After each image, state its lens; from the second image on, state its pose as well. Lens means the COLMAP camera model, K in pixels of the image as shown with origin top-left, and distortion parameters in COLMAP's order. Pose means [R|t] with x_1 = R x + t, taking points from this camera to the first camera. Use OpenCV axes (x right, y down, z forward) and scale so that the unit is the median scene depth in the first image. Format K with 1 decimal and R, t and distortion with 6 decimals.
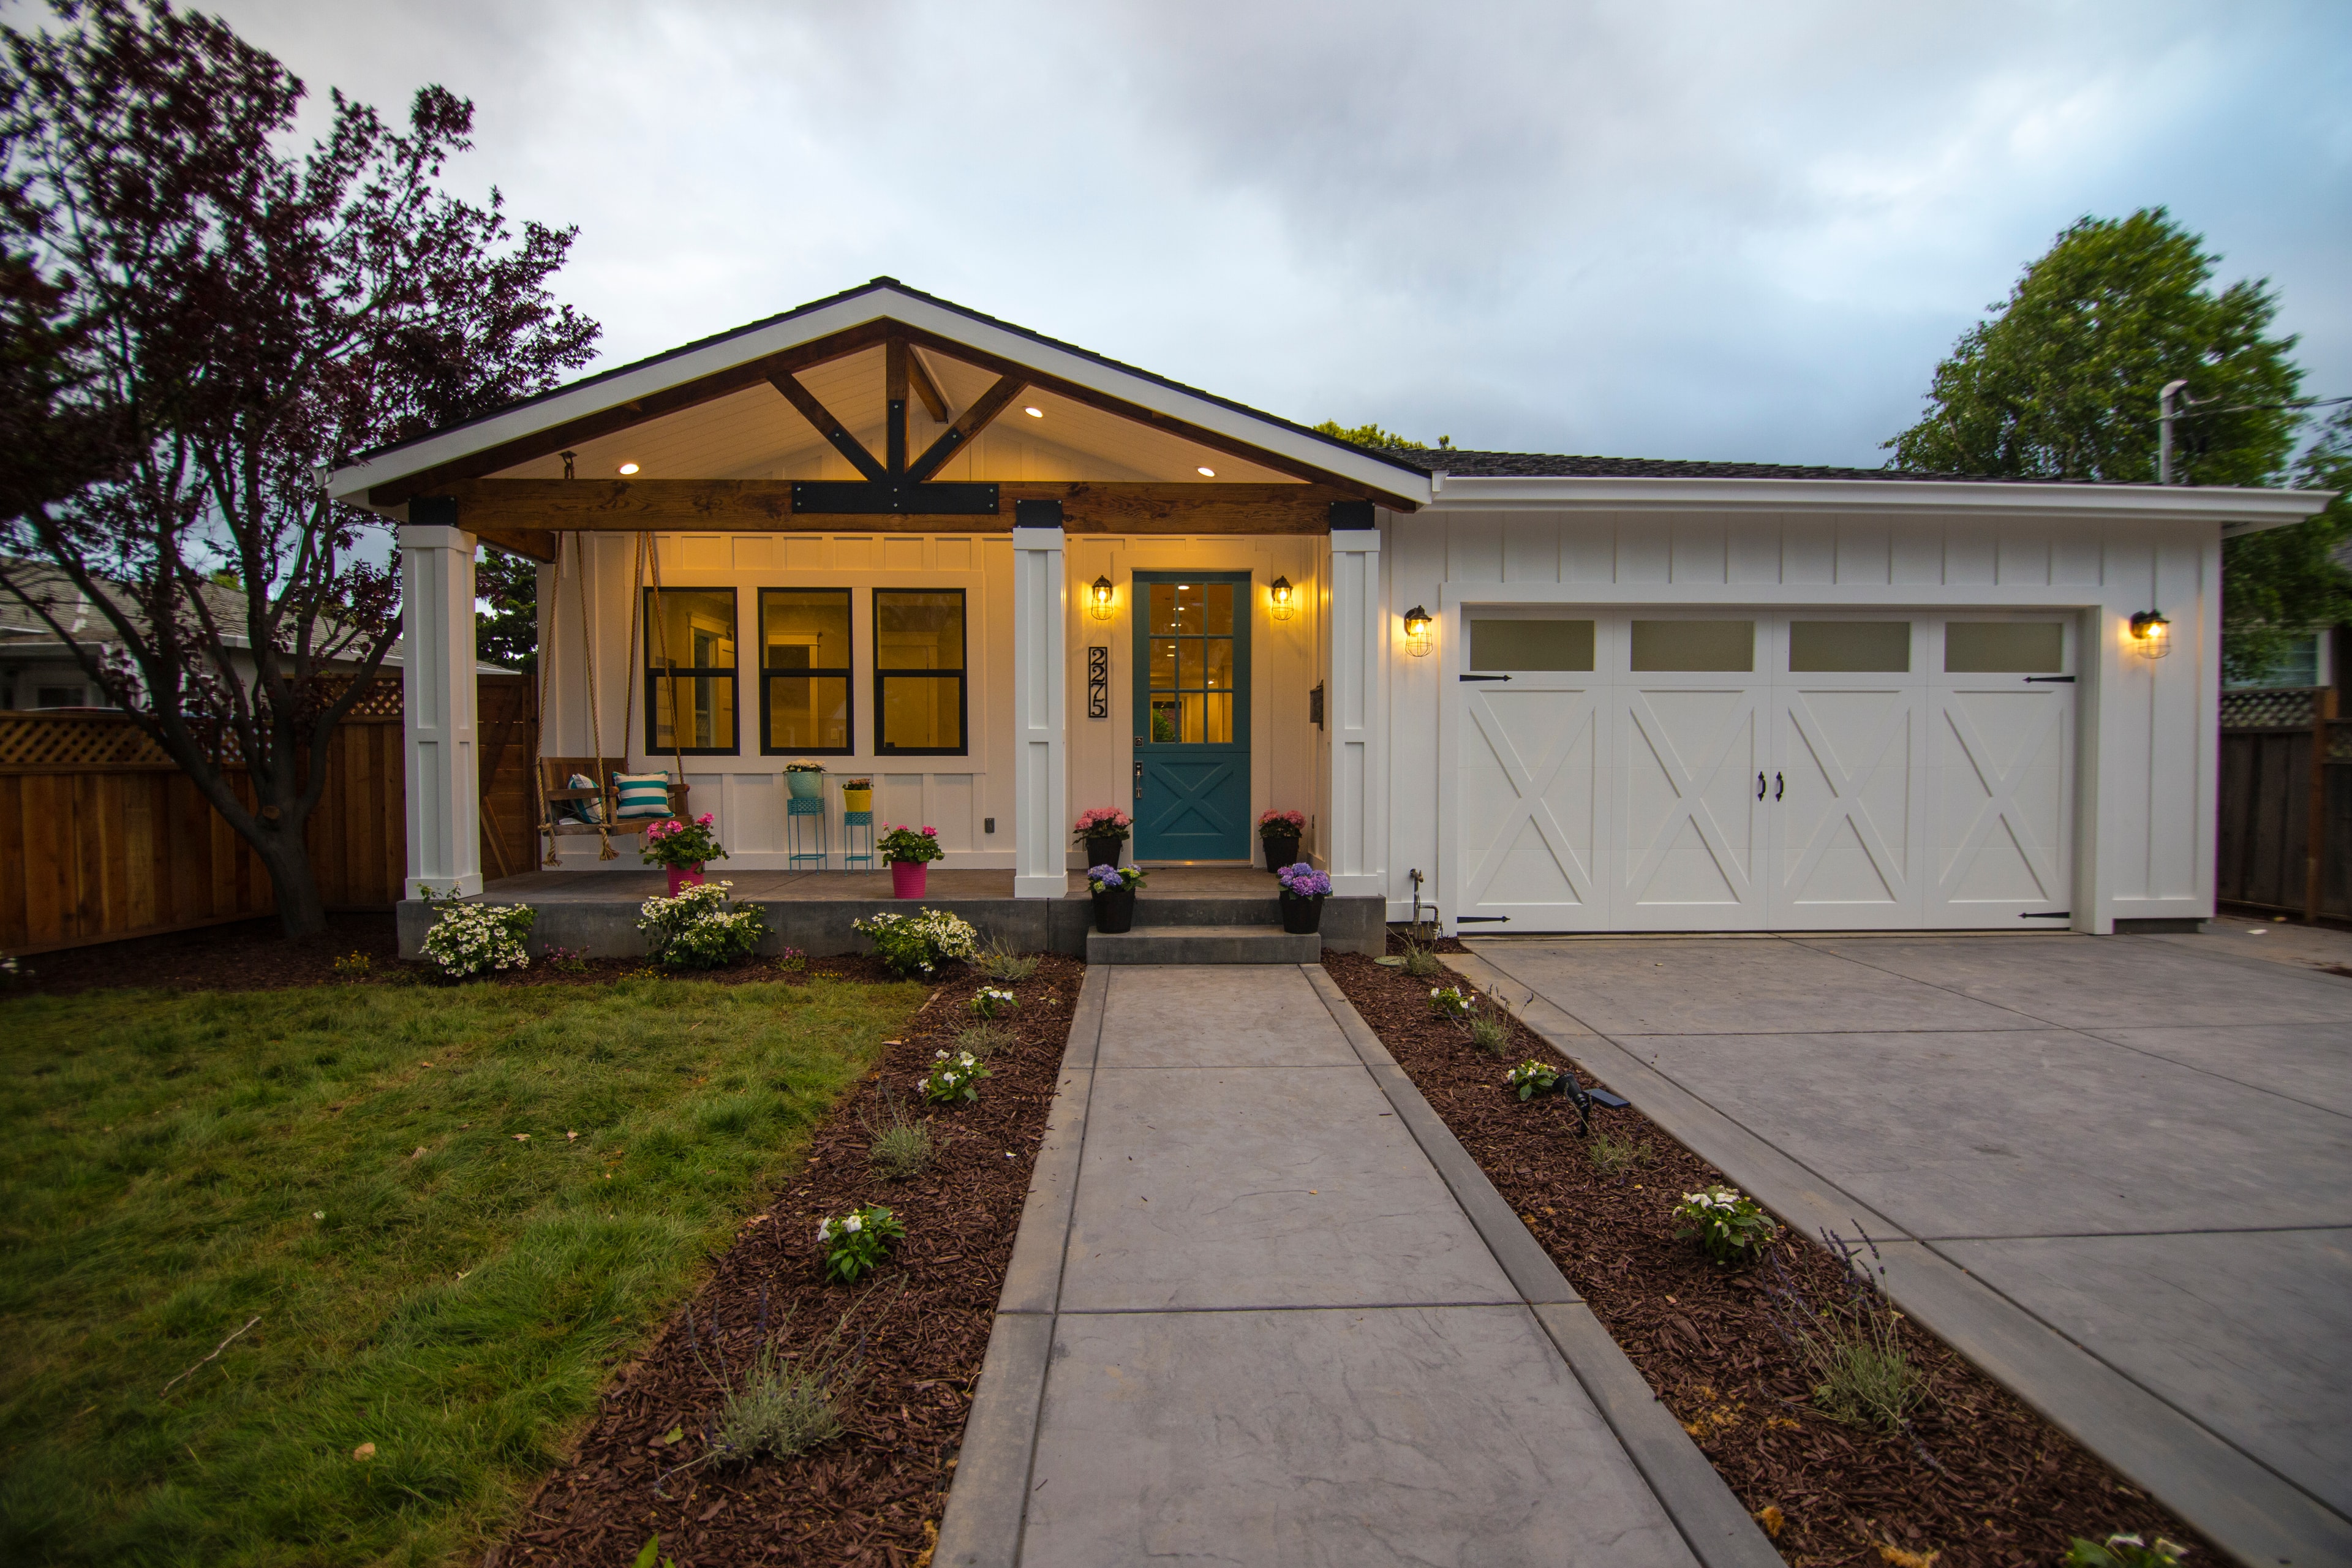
lens RADIAL K [[1047.4, 0, 1170.7], [0, 1047.4, 783.2], [0, 0, 1]] dist [-0.016113, -0.001041]
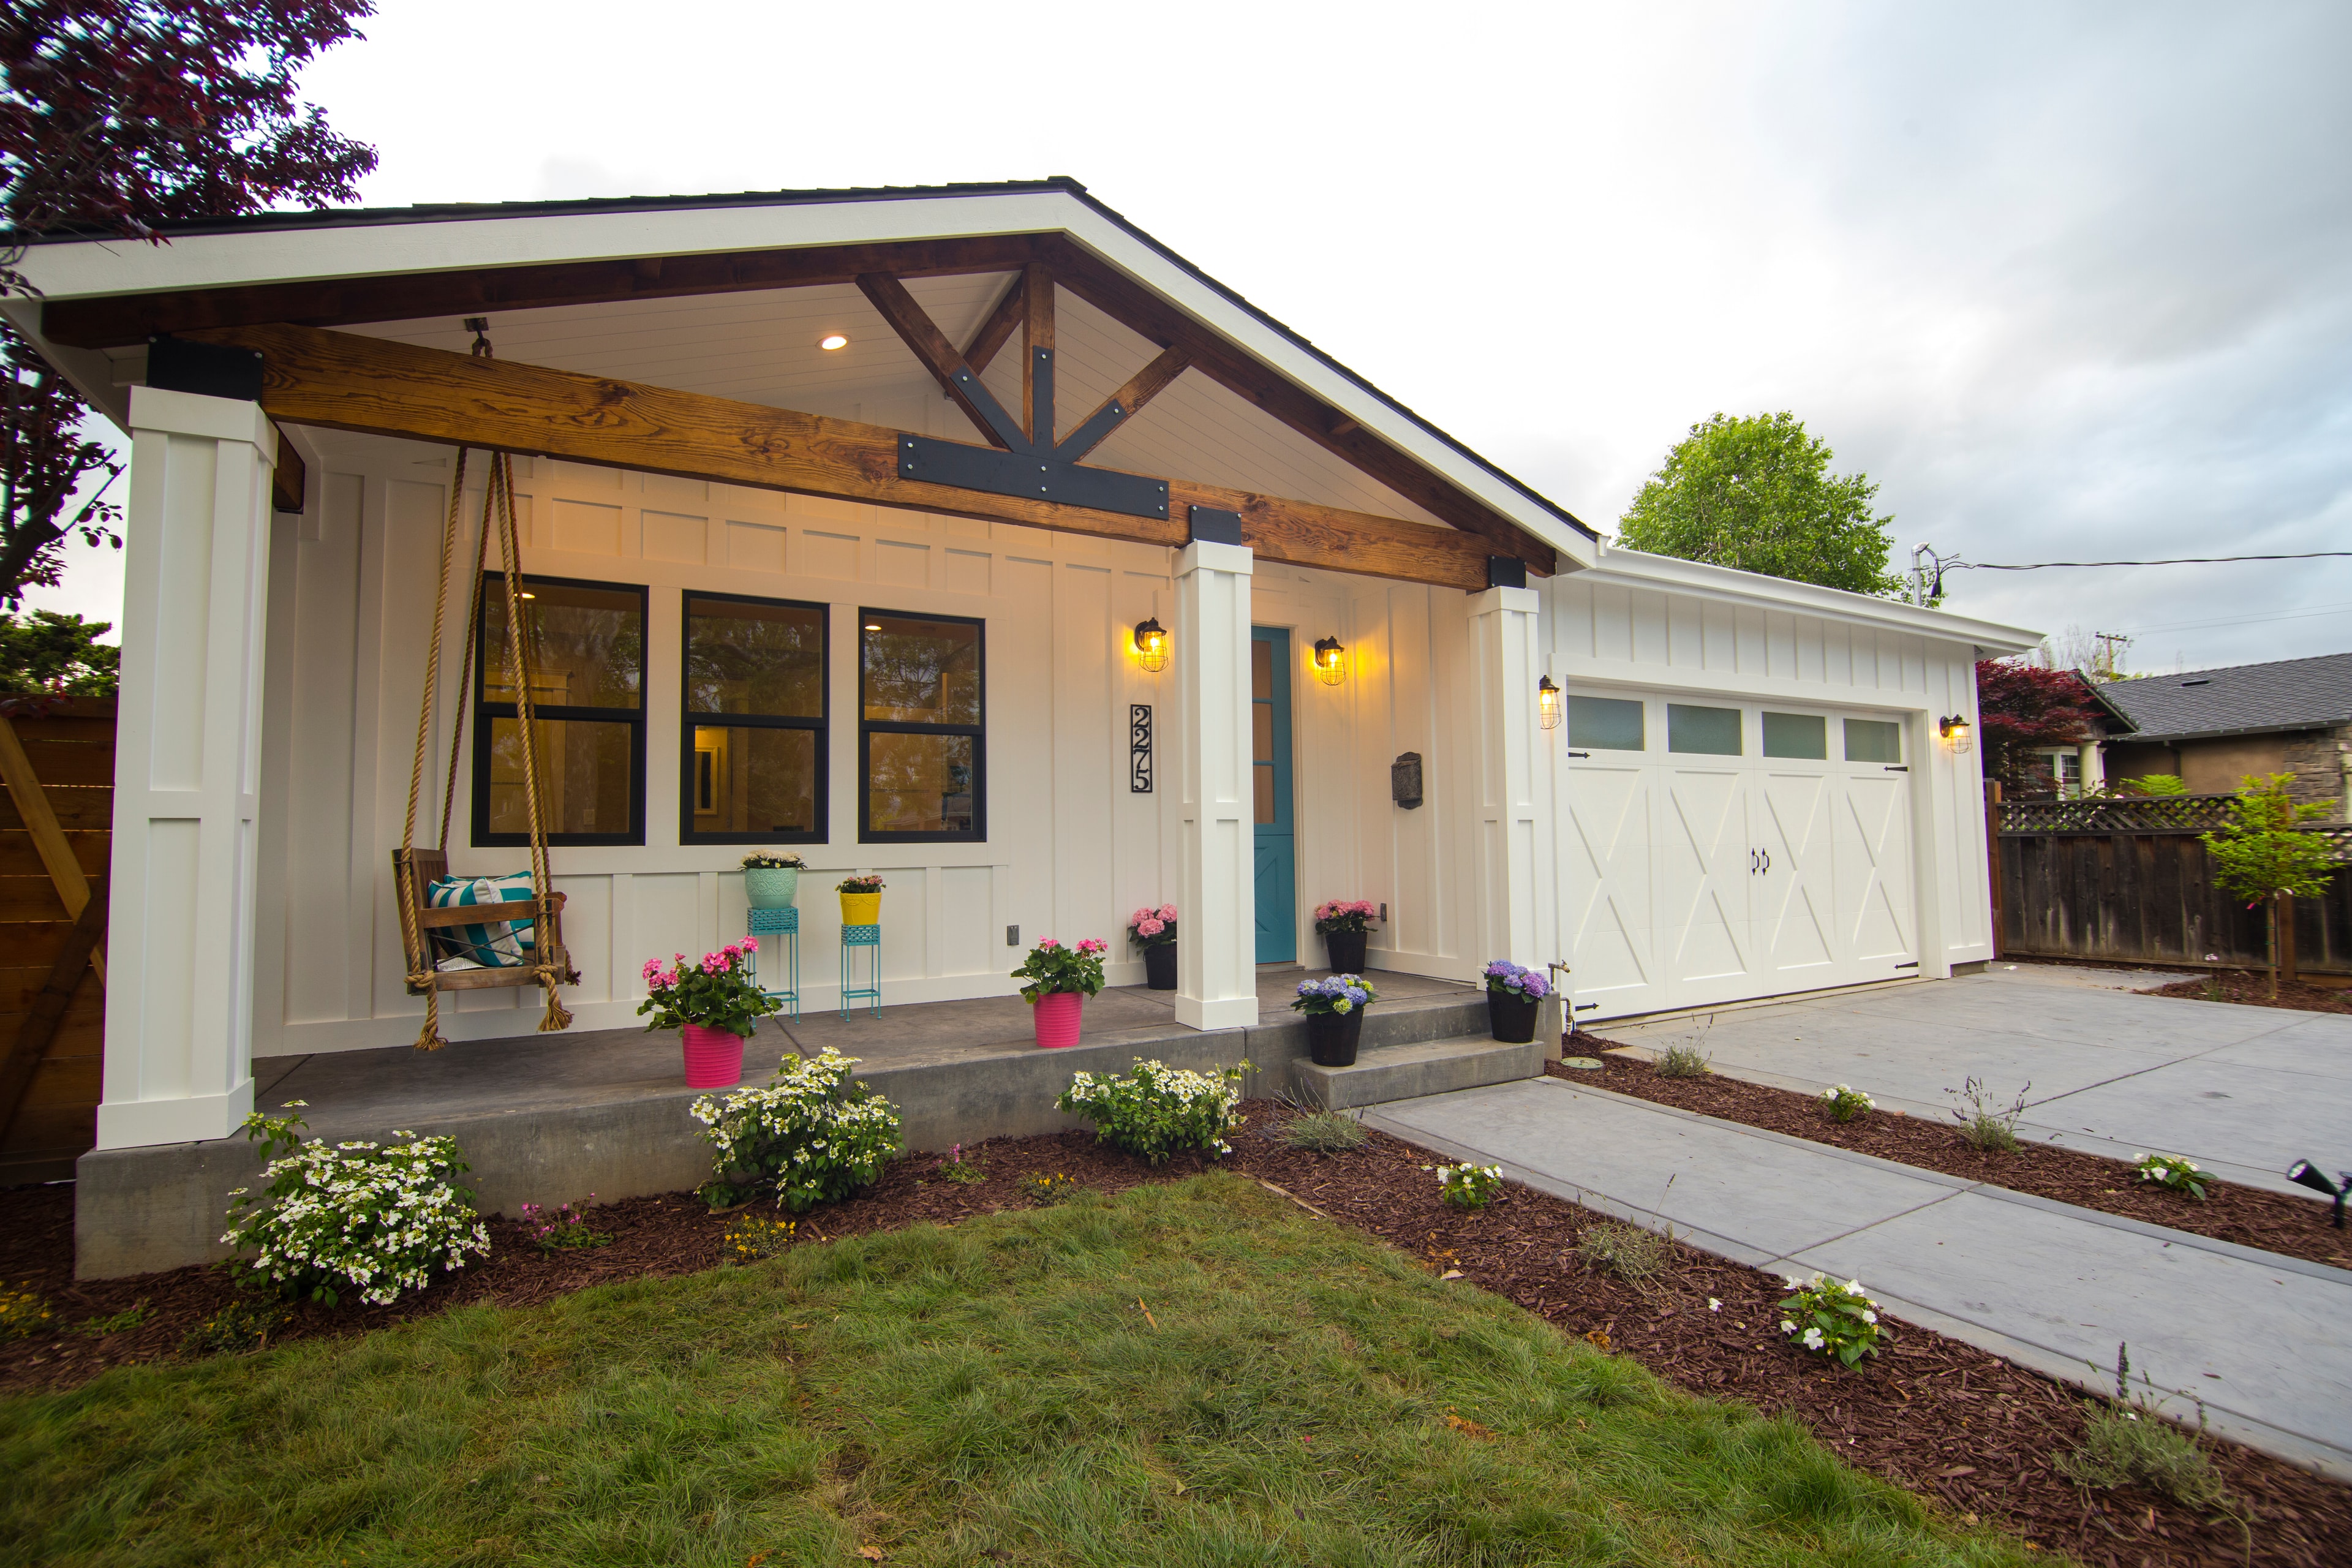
lens RADIAL K [[1047.4, 0, 1179.7], [0, 1047.4, 784.3], [0, 0, 1]] dist [-0.016113, -0.001041]
pose [[0.890433, 0.015511, 0.454851, -0.483487], [0.022746, 0.996653, -0.078514, -0.006230], [-0.454546, 0.080257, 0.887100, 0.326433]]
